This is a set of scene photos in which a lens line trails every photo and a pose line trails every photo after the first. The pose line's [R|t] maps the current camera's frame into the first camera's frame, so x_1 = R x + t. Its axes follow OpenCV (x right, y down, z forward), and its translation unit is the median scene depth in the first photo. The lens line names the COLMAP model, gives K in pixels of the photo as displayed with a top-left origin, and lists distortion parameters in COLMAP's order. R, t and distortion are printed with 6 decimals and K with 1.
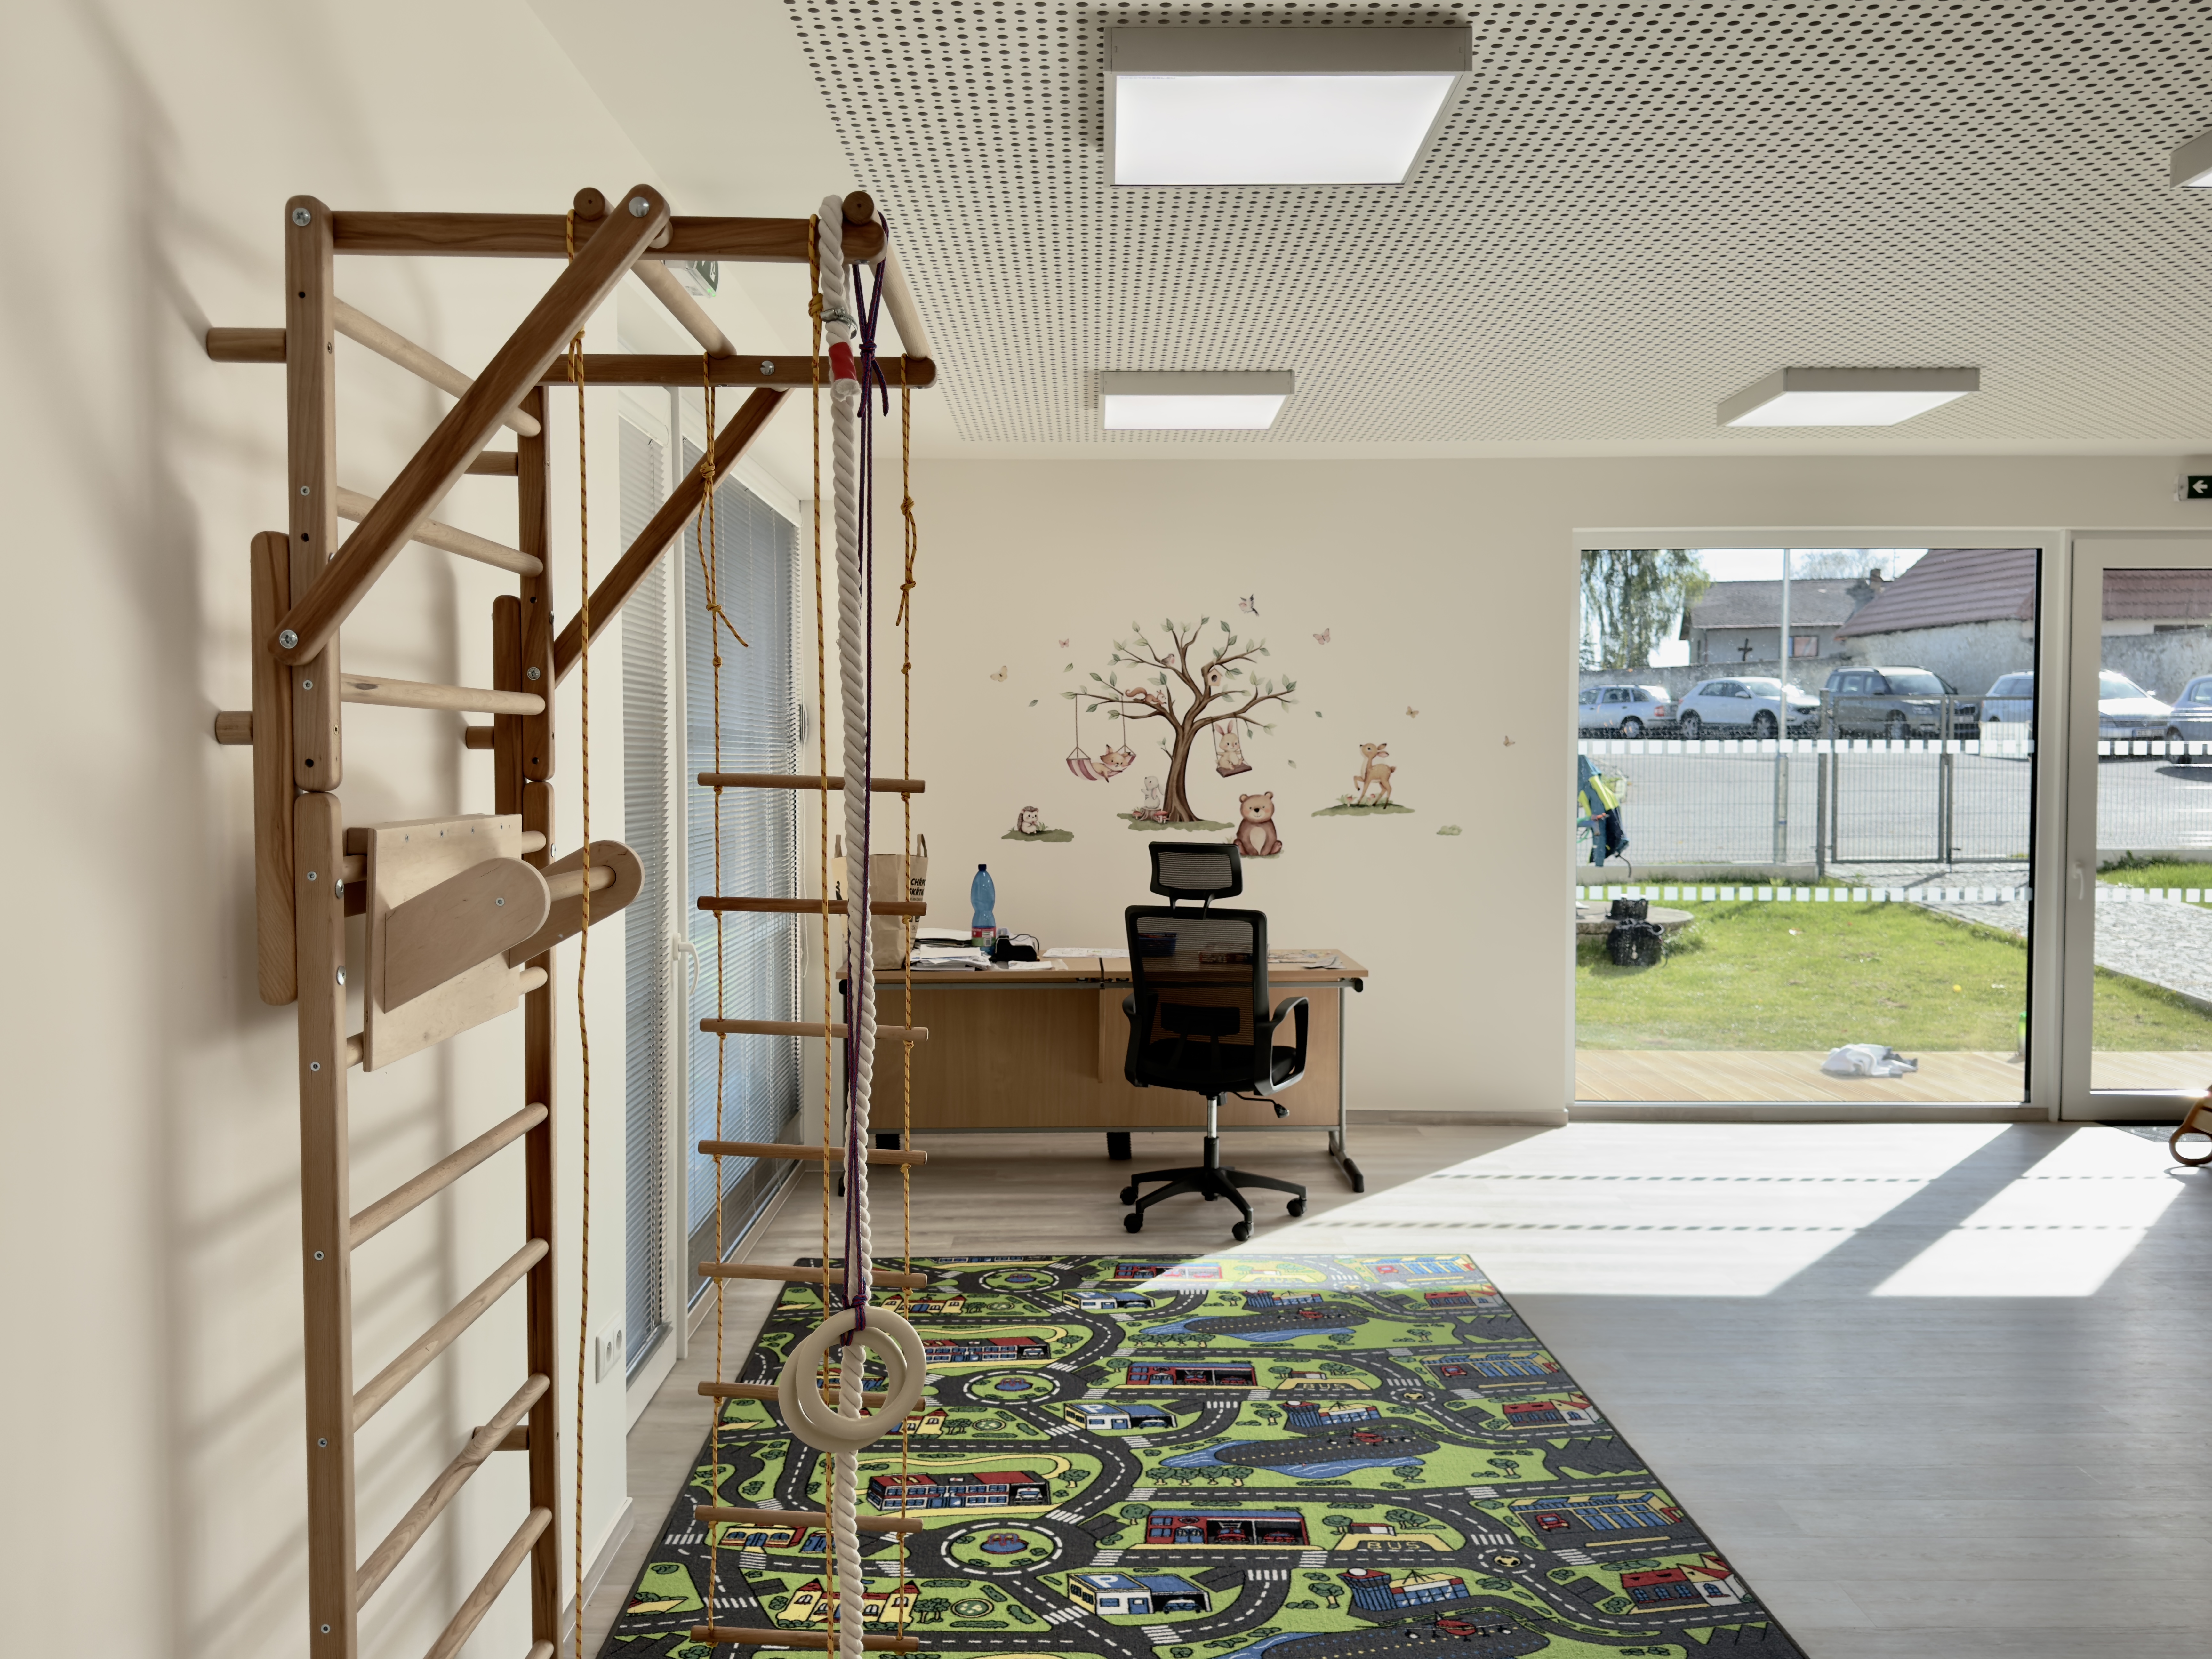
lens RADIAL K [[1795.1, 0, 1112.3], [0, 1795.1, 830.7], [0, 0, 1]] dist [0.166773, -0.336674]
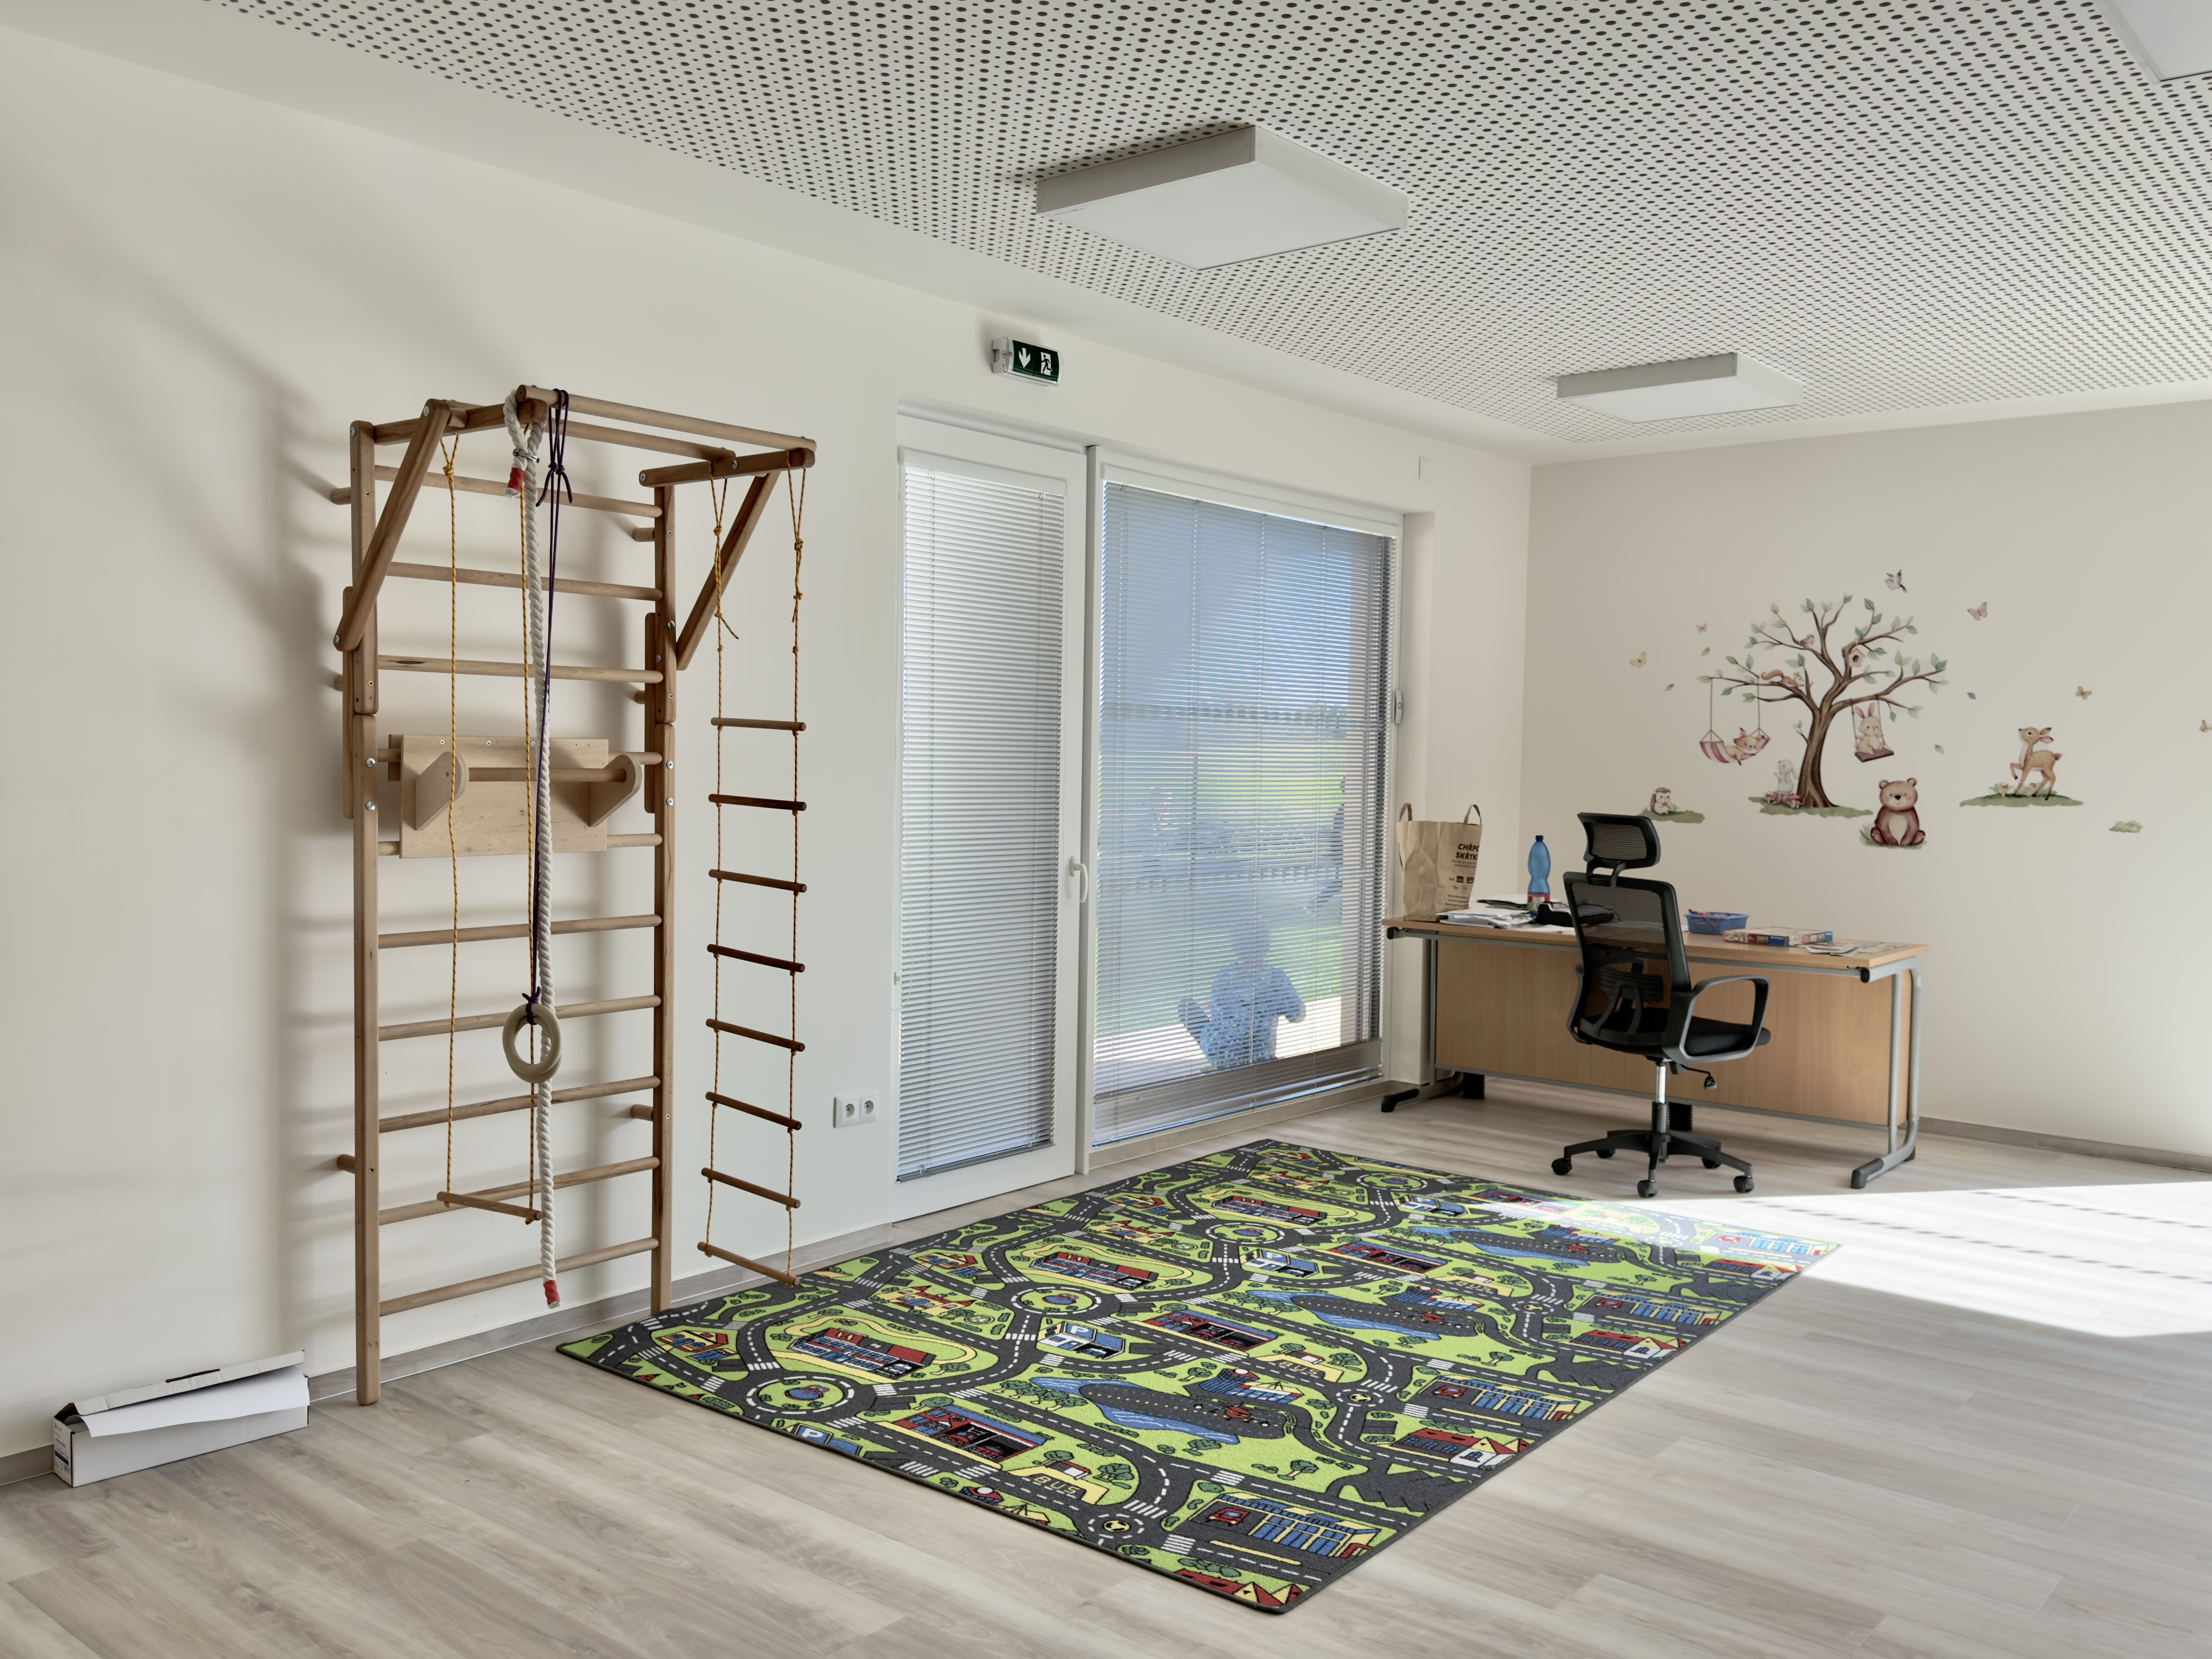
lens RADIAL K [[1795.1, 0, 1112.3], [0, 1795.1, 830.7], [0, 0, 1]] dist [0.166773, -0.336674]
pose [[0.763368, 0.041061, -0.644657, 0.611688], [-0.043347, 0.998984, 0.012301, 0.019352], [0.644508, 0.018554, 0.764373, -0.005047]]
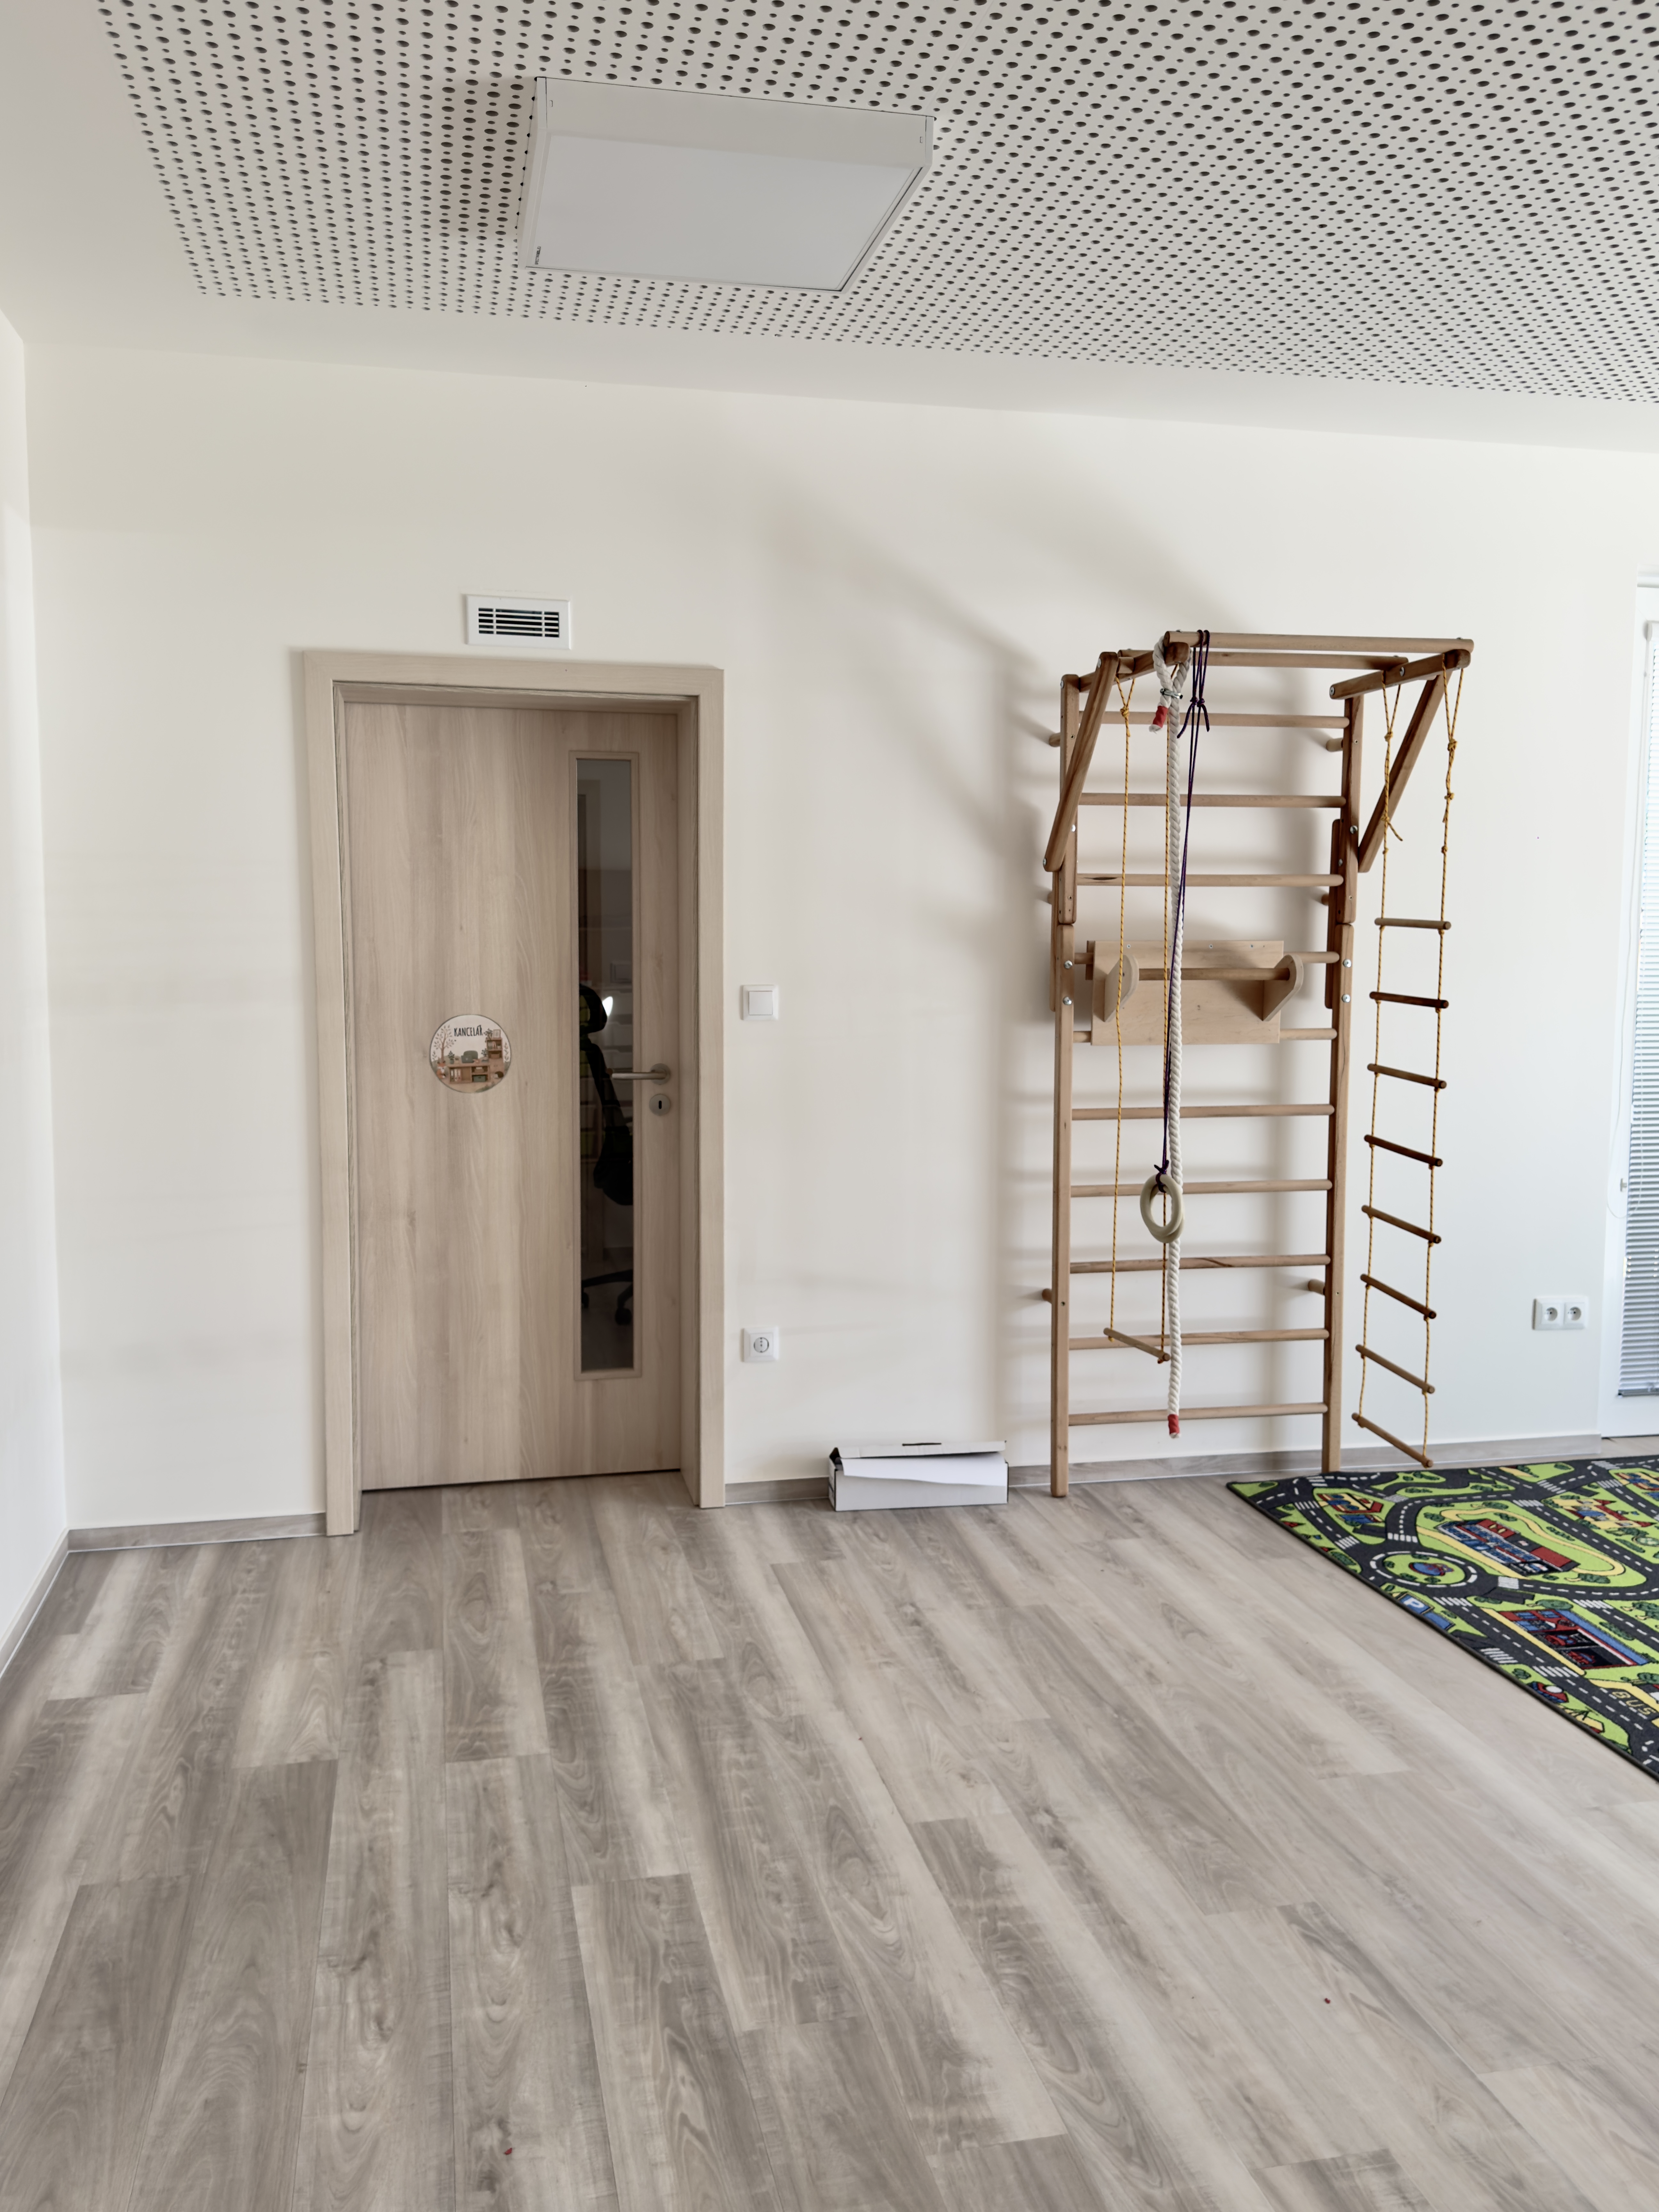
lens RADIAL K [[1795.1, 0, 829.5], [0, 1795.1, 1106.0], [0, 0, 1]] dist [0.166773, -0.336674]
pose [[0.207600, 0.096651, -0.973427, 0.747699], [-0.045320, 0.994989, 0.089126, 0.008486], [0.977163, 0.025613, 0.210940, 0.080171]]
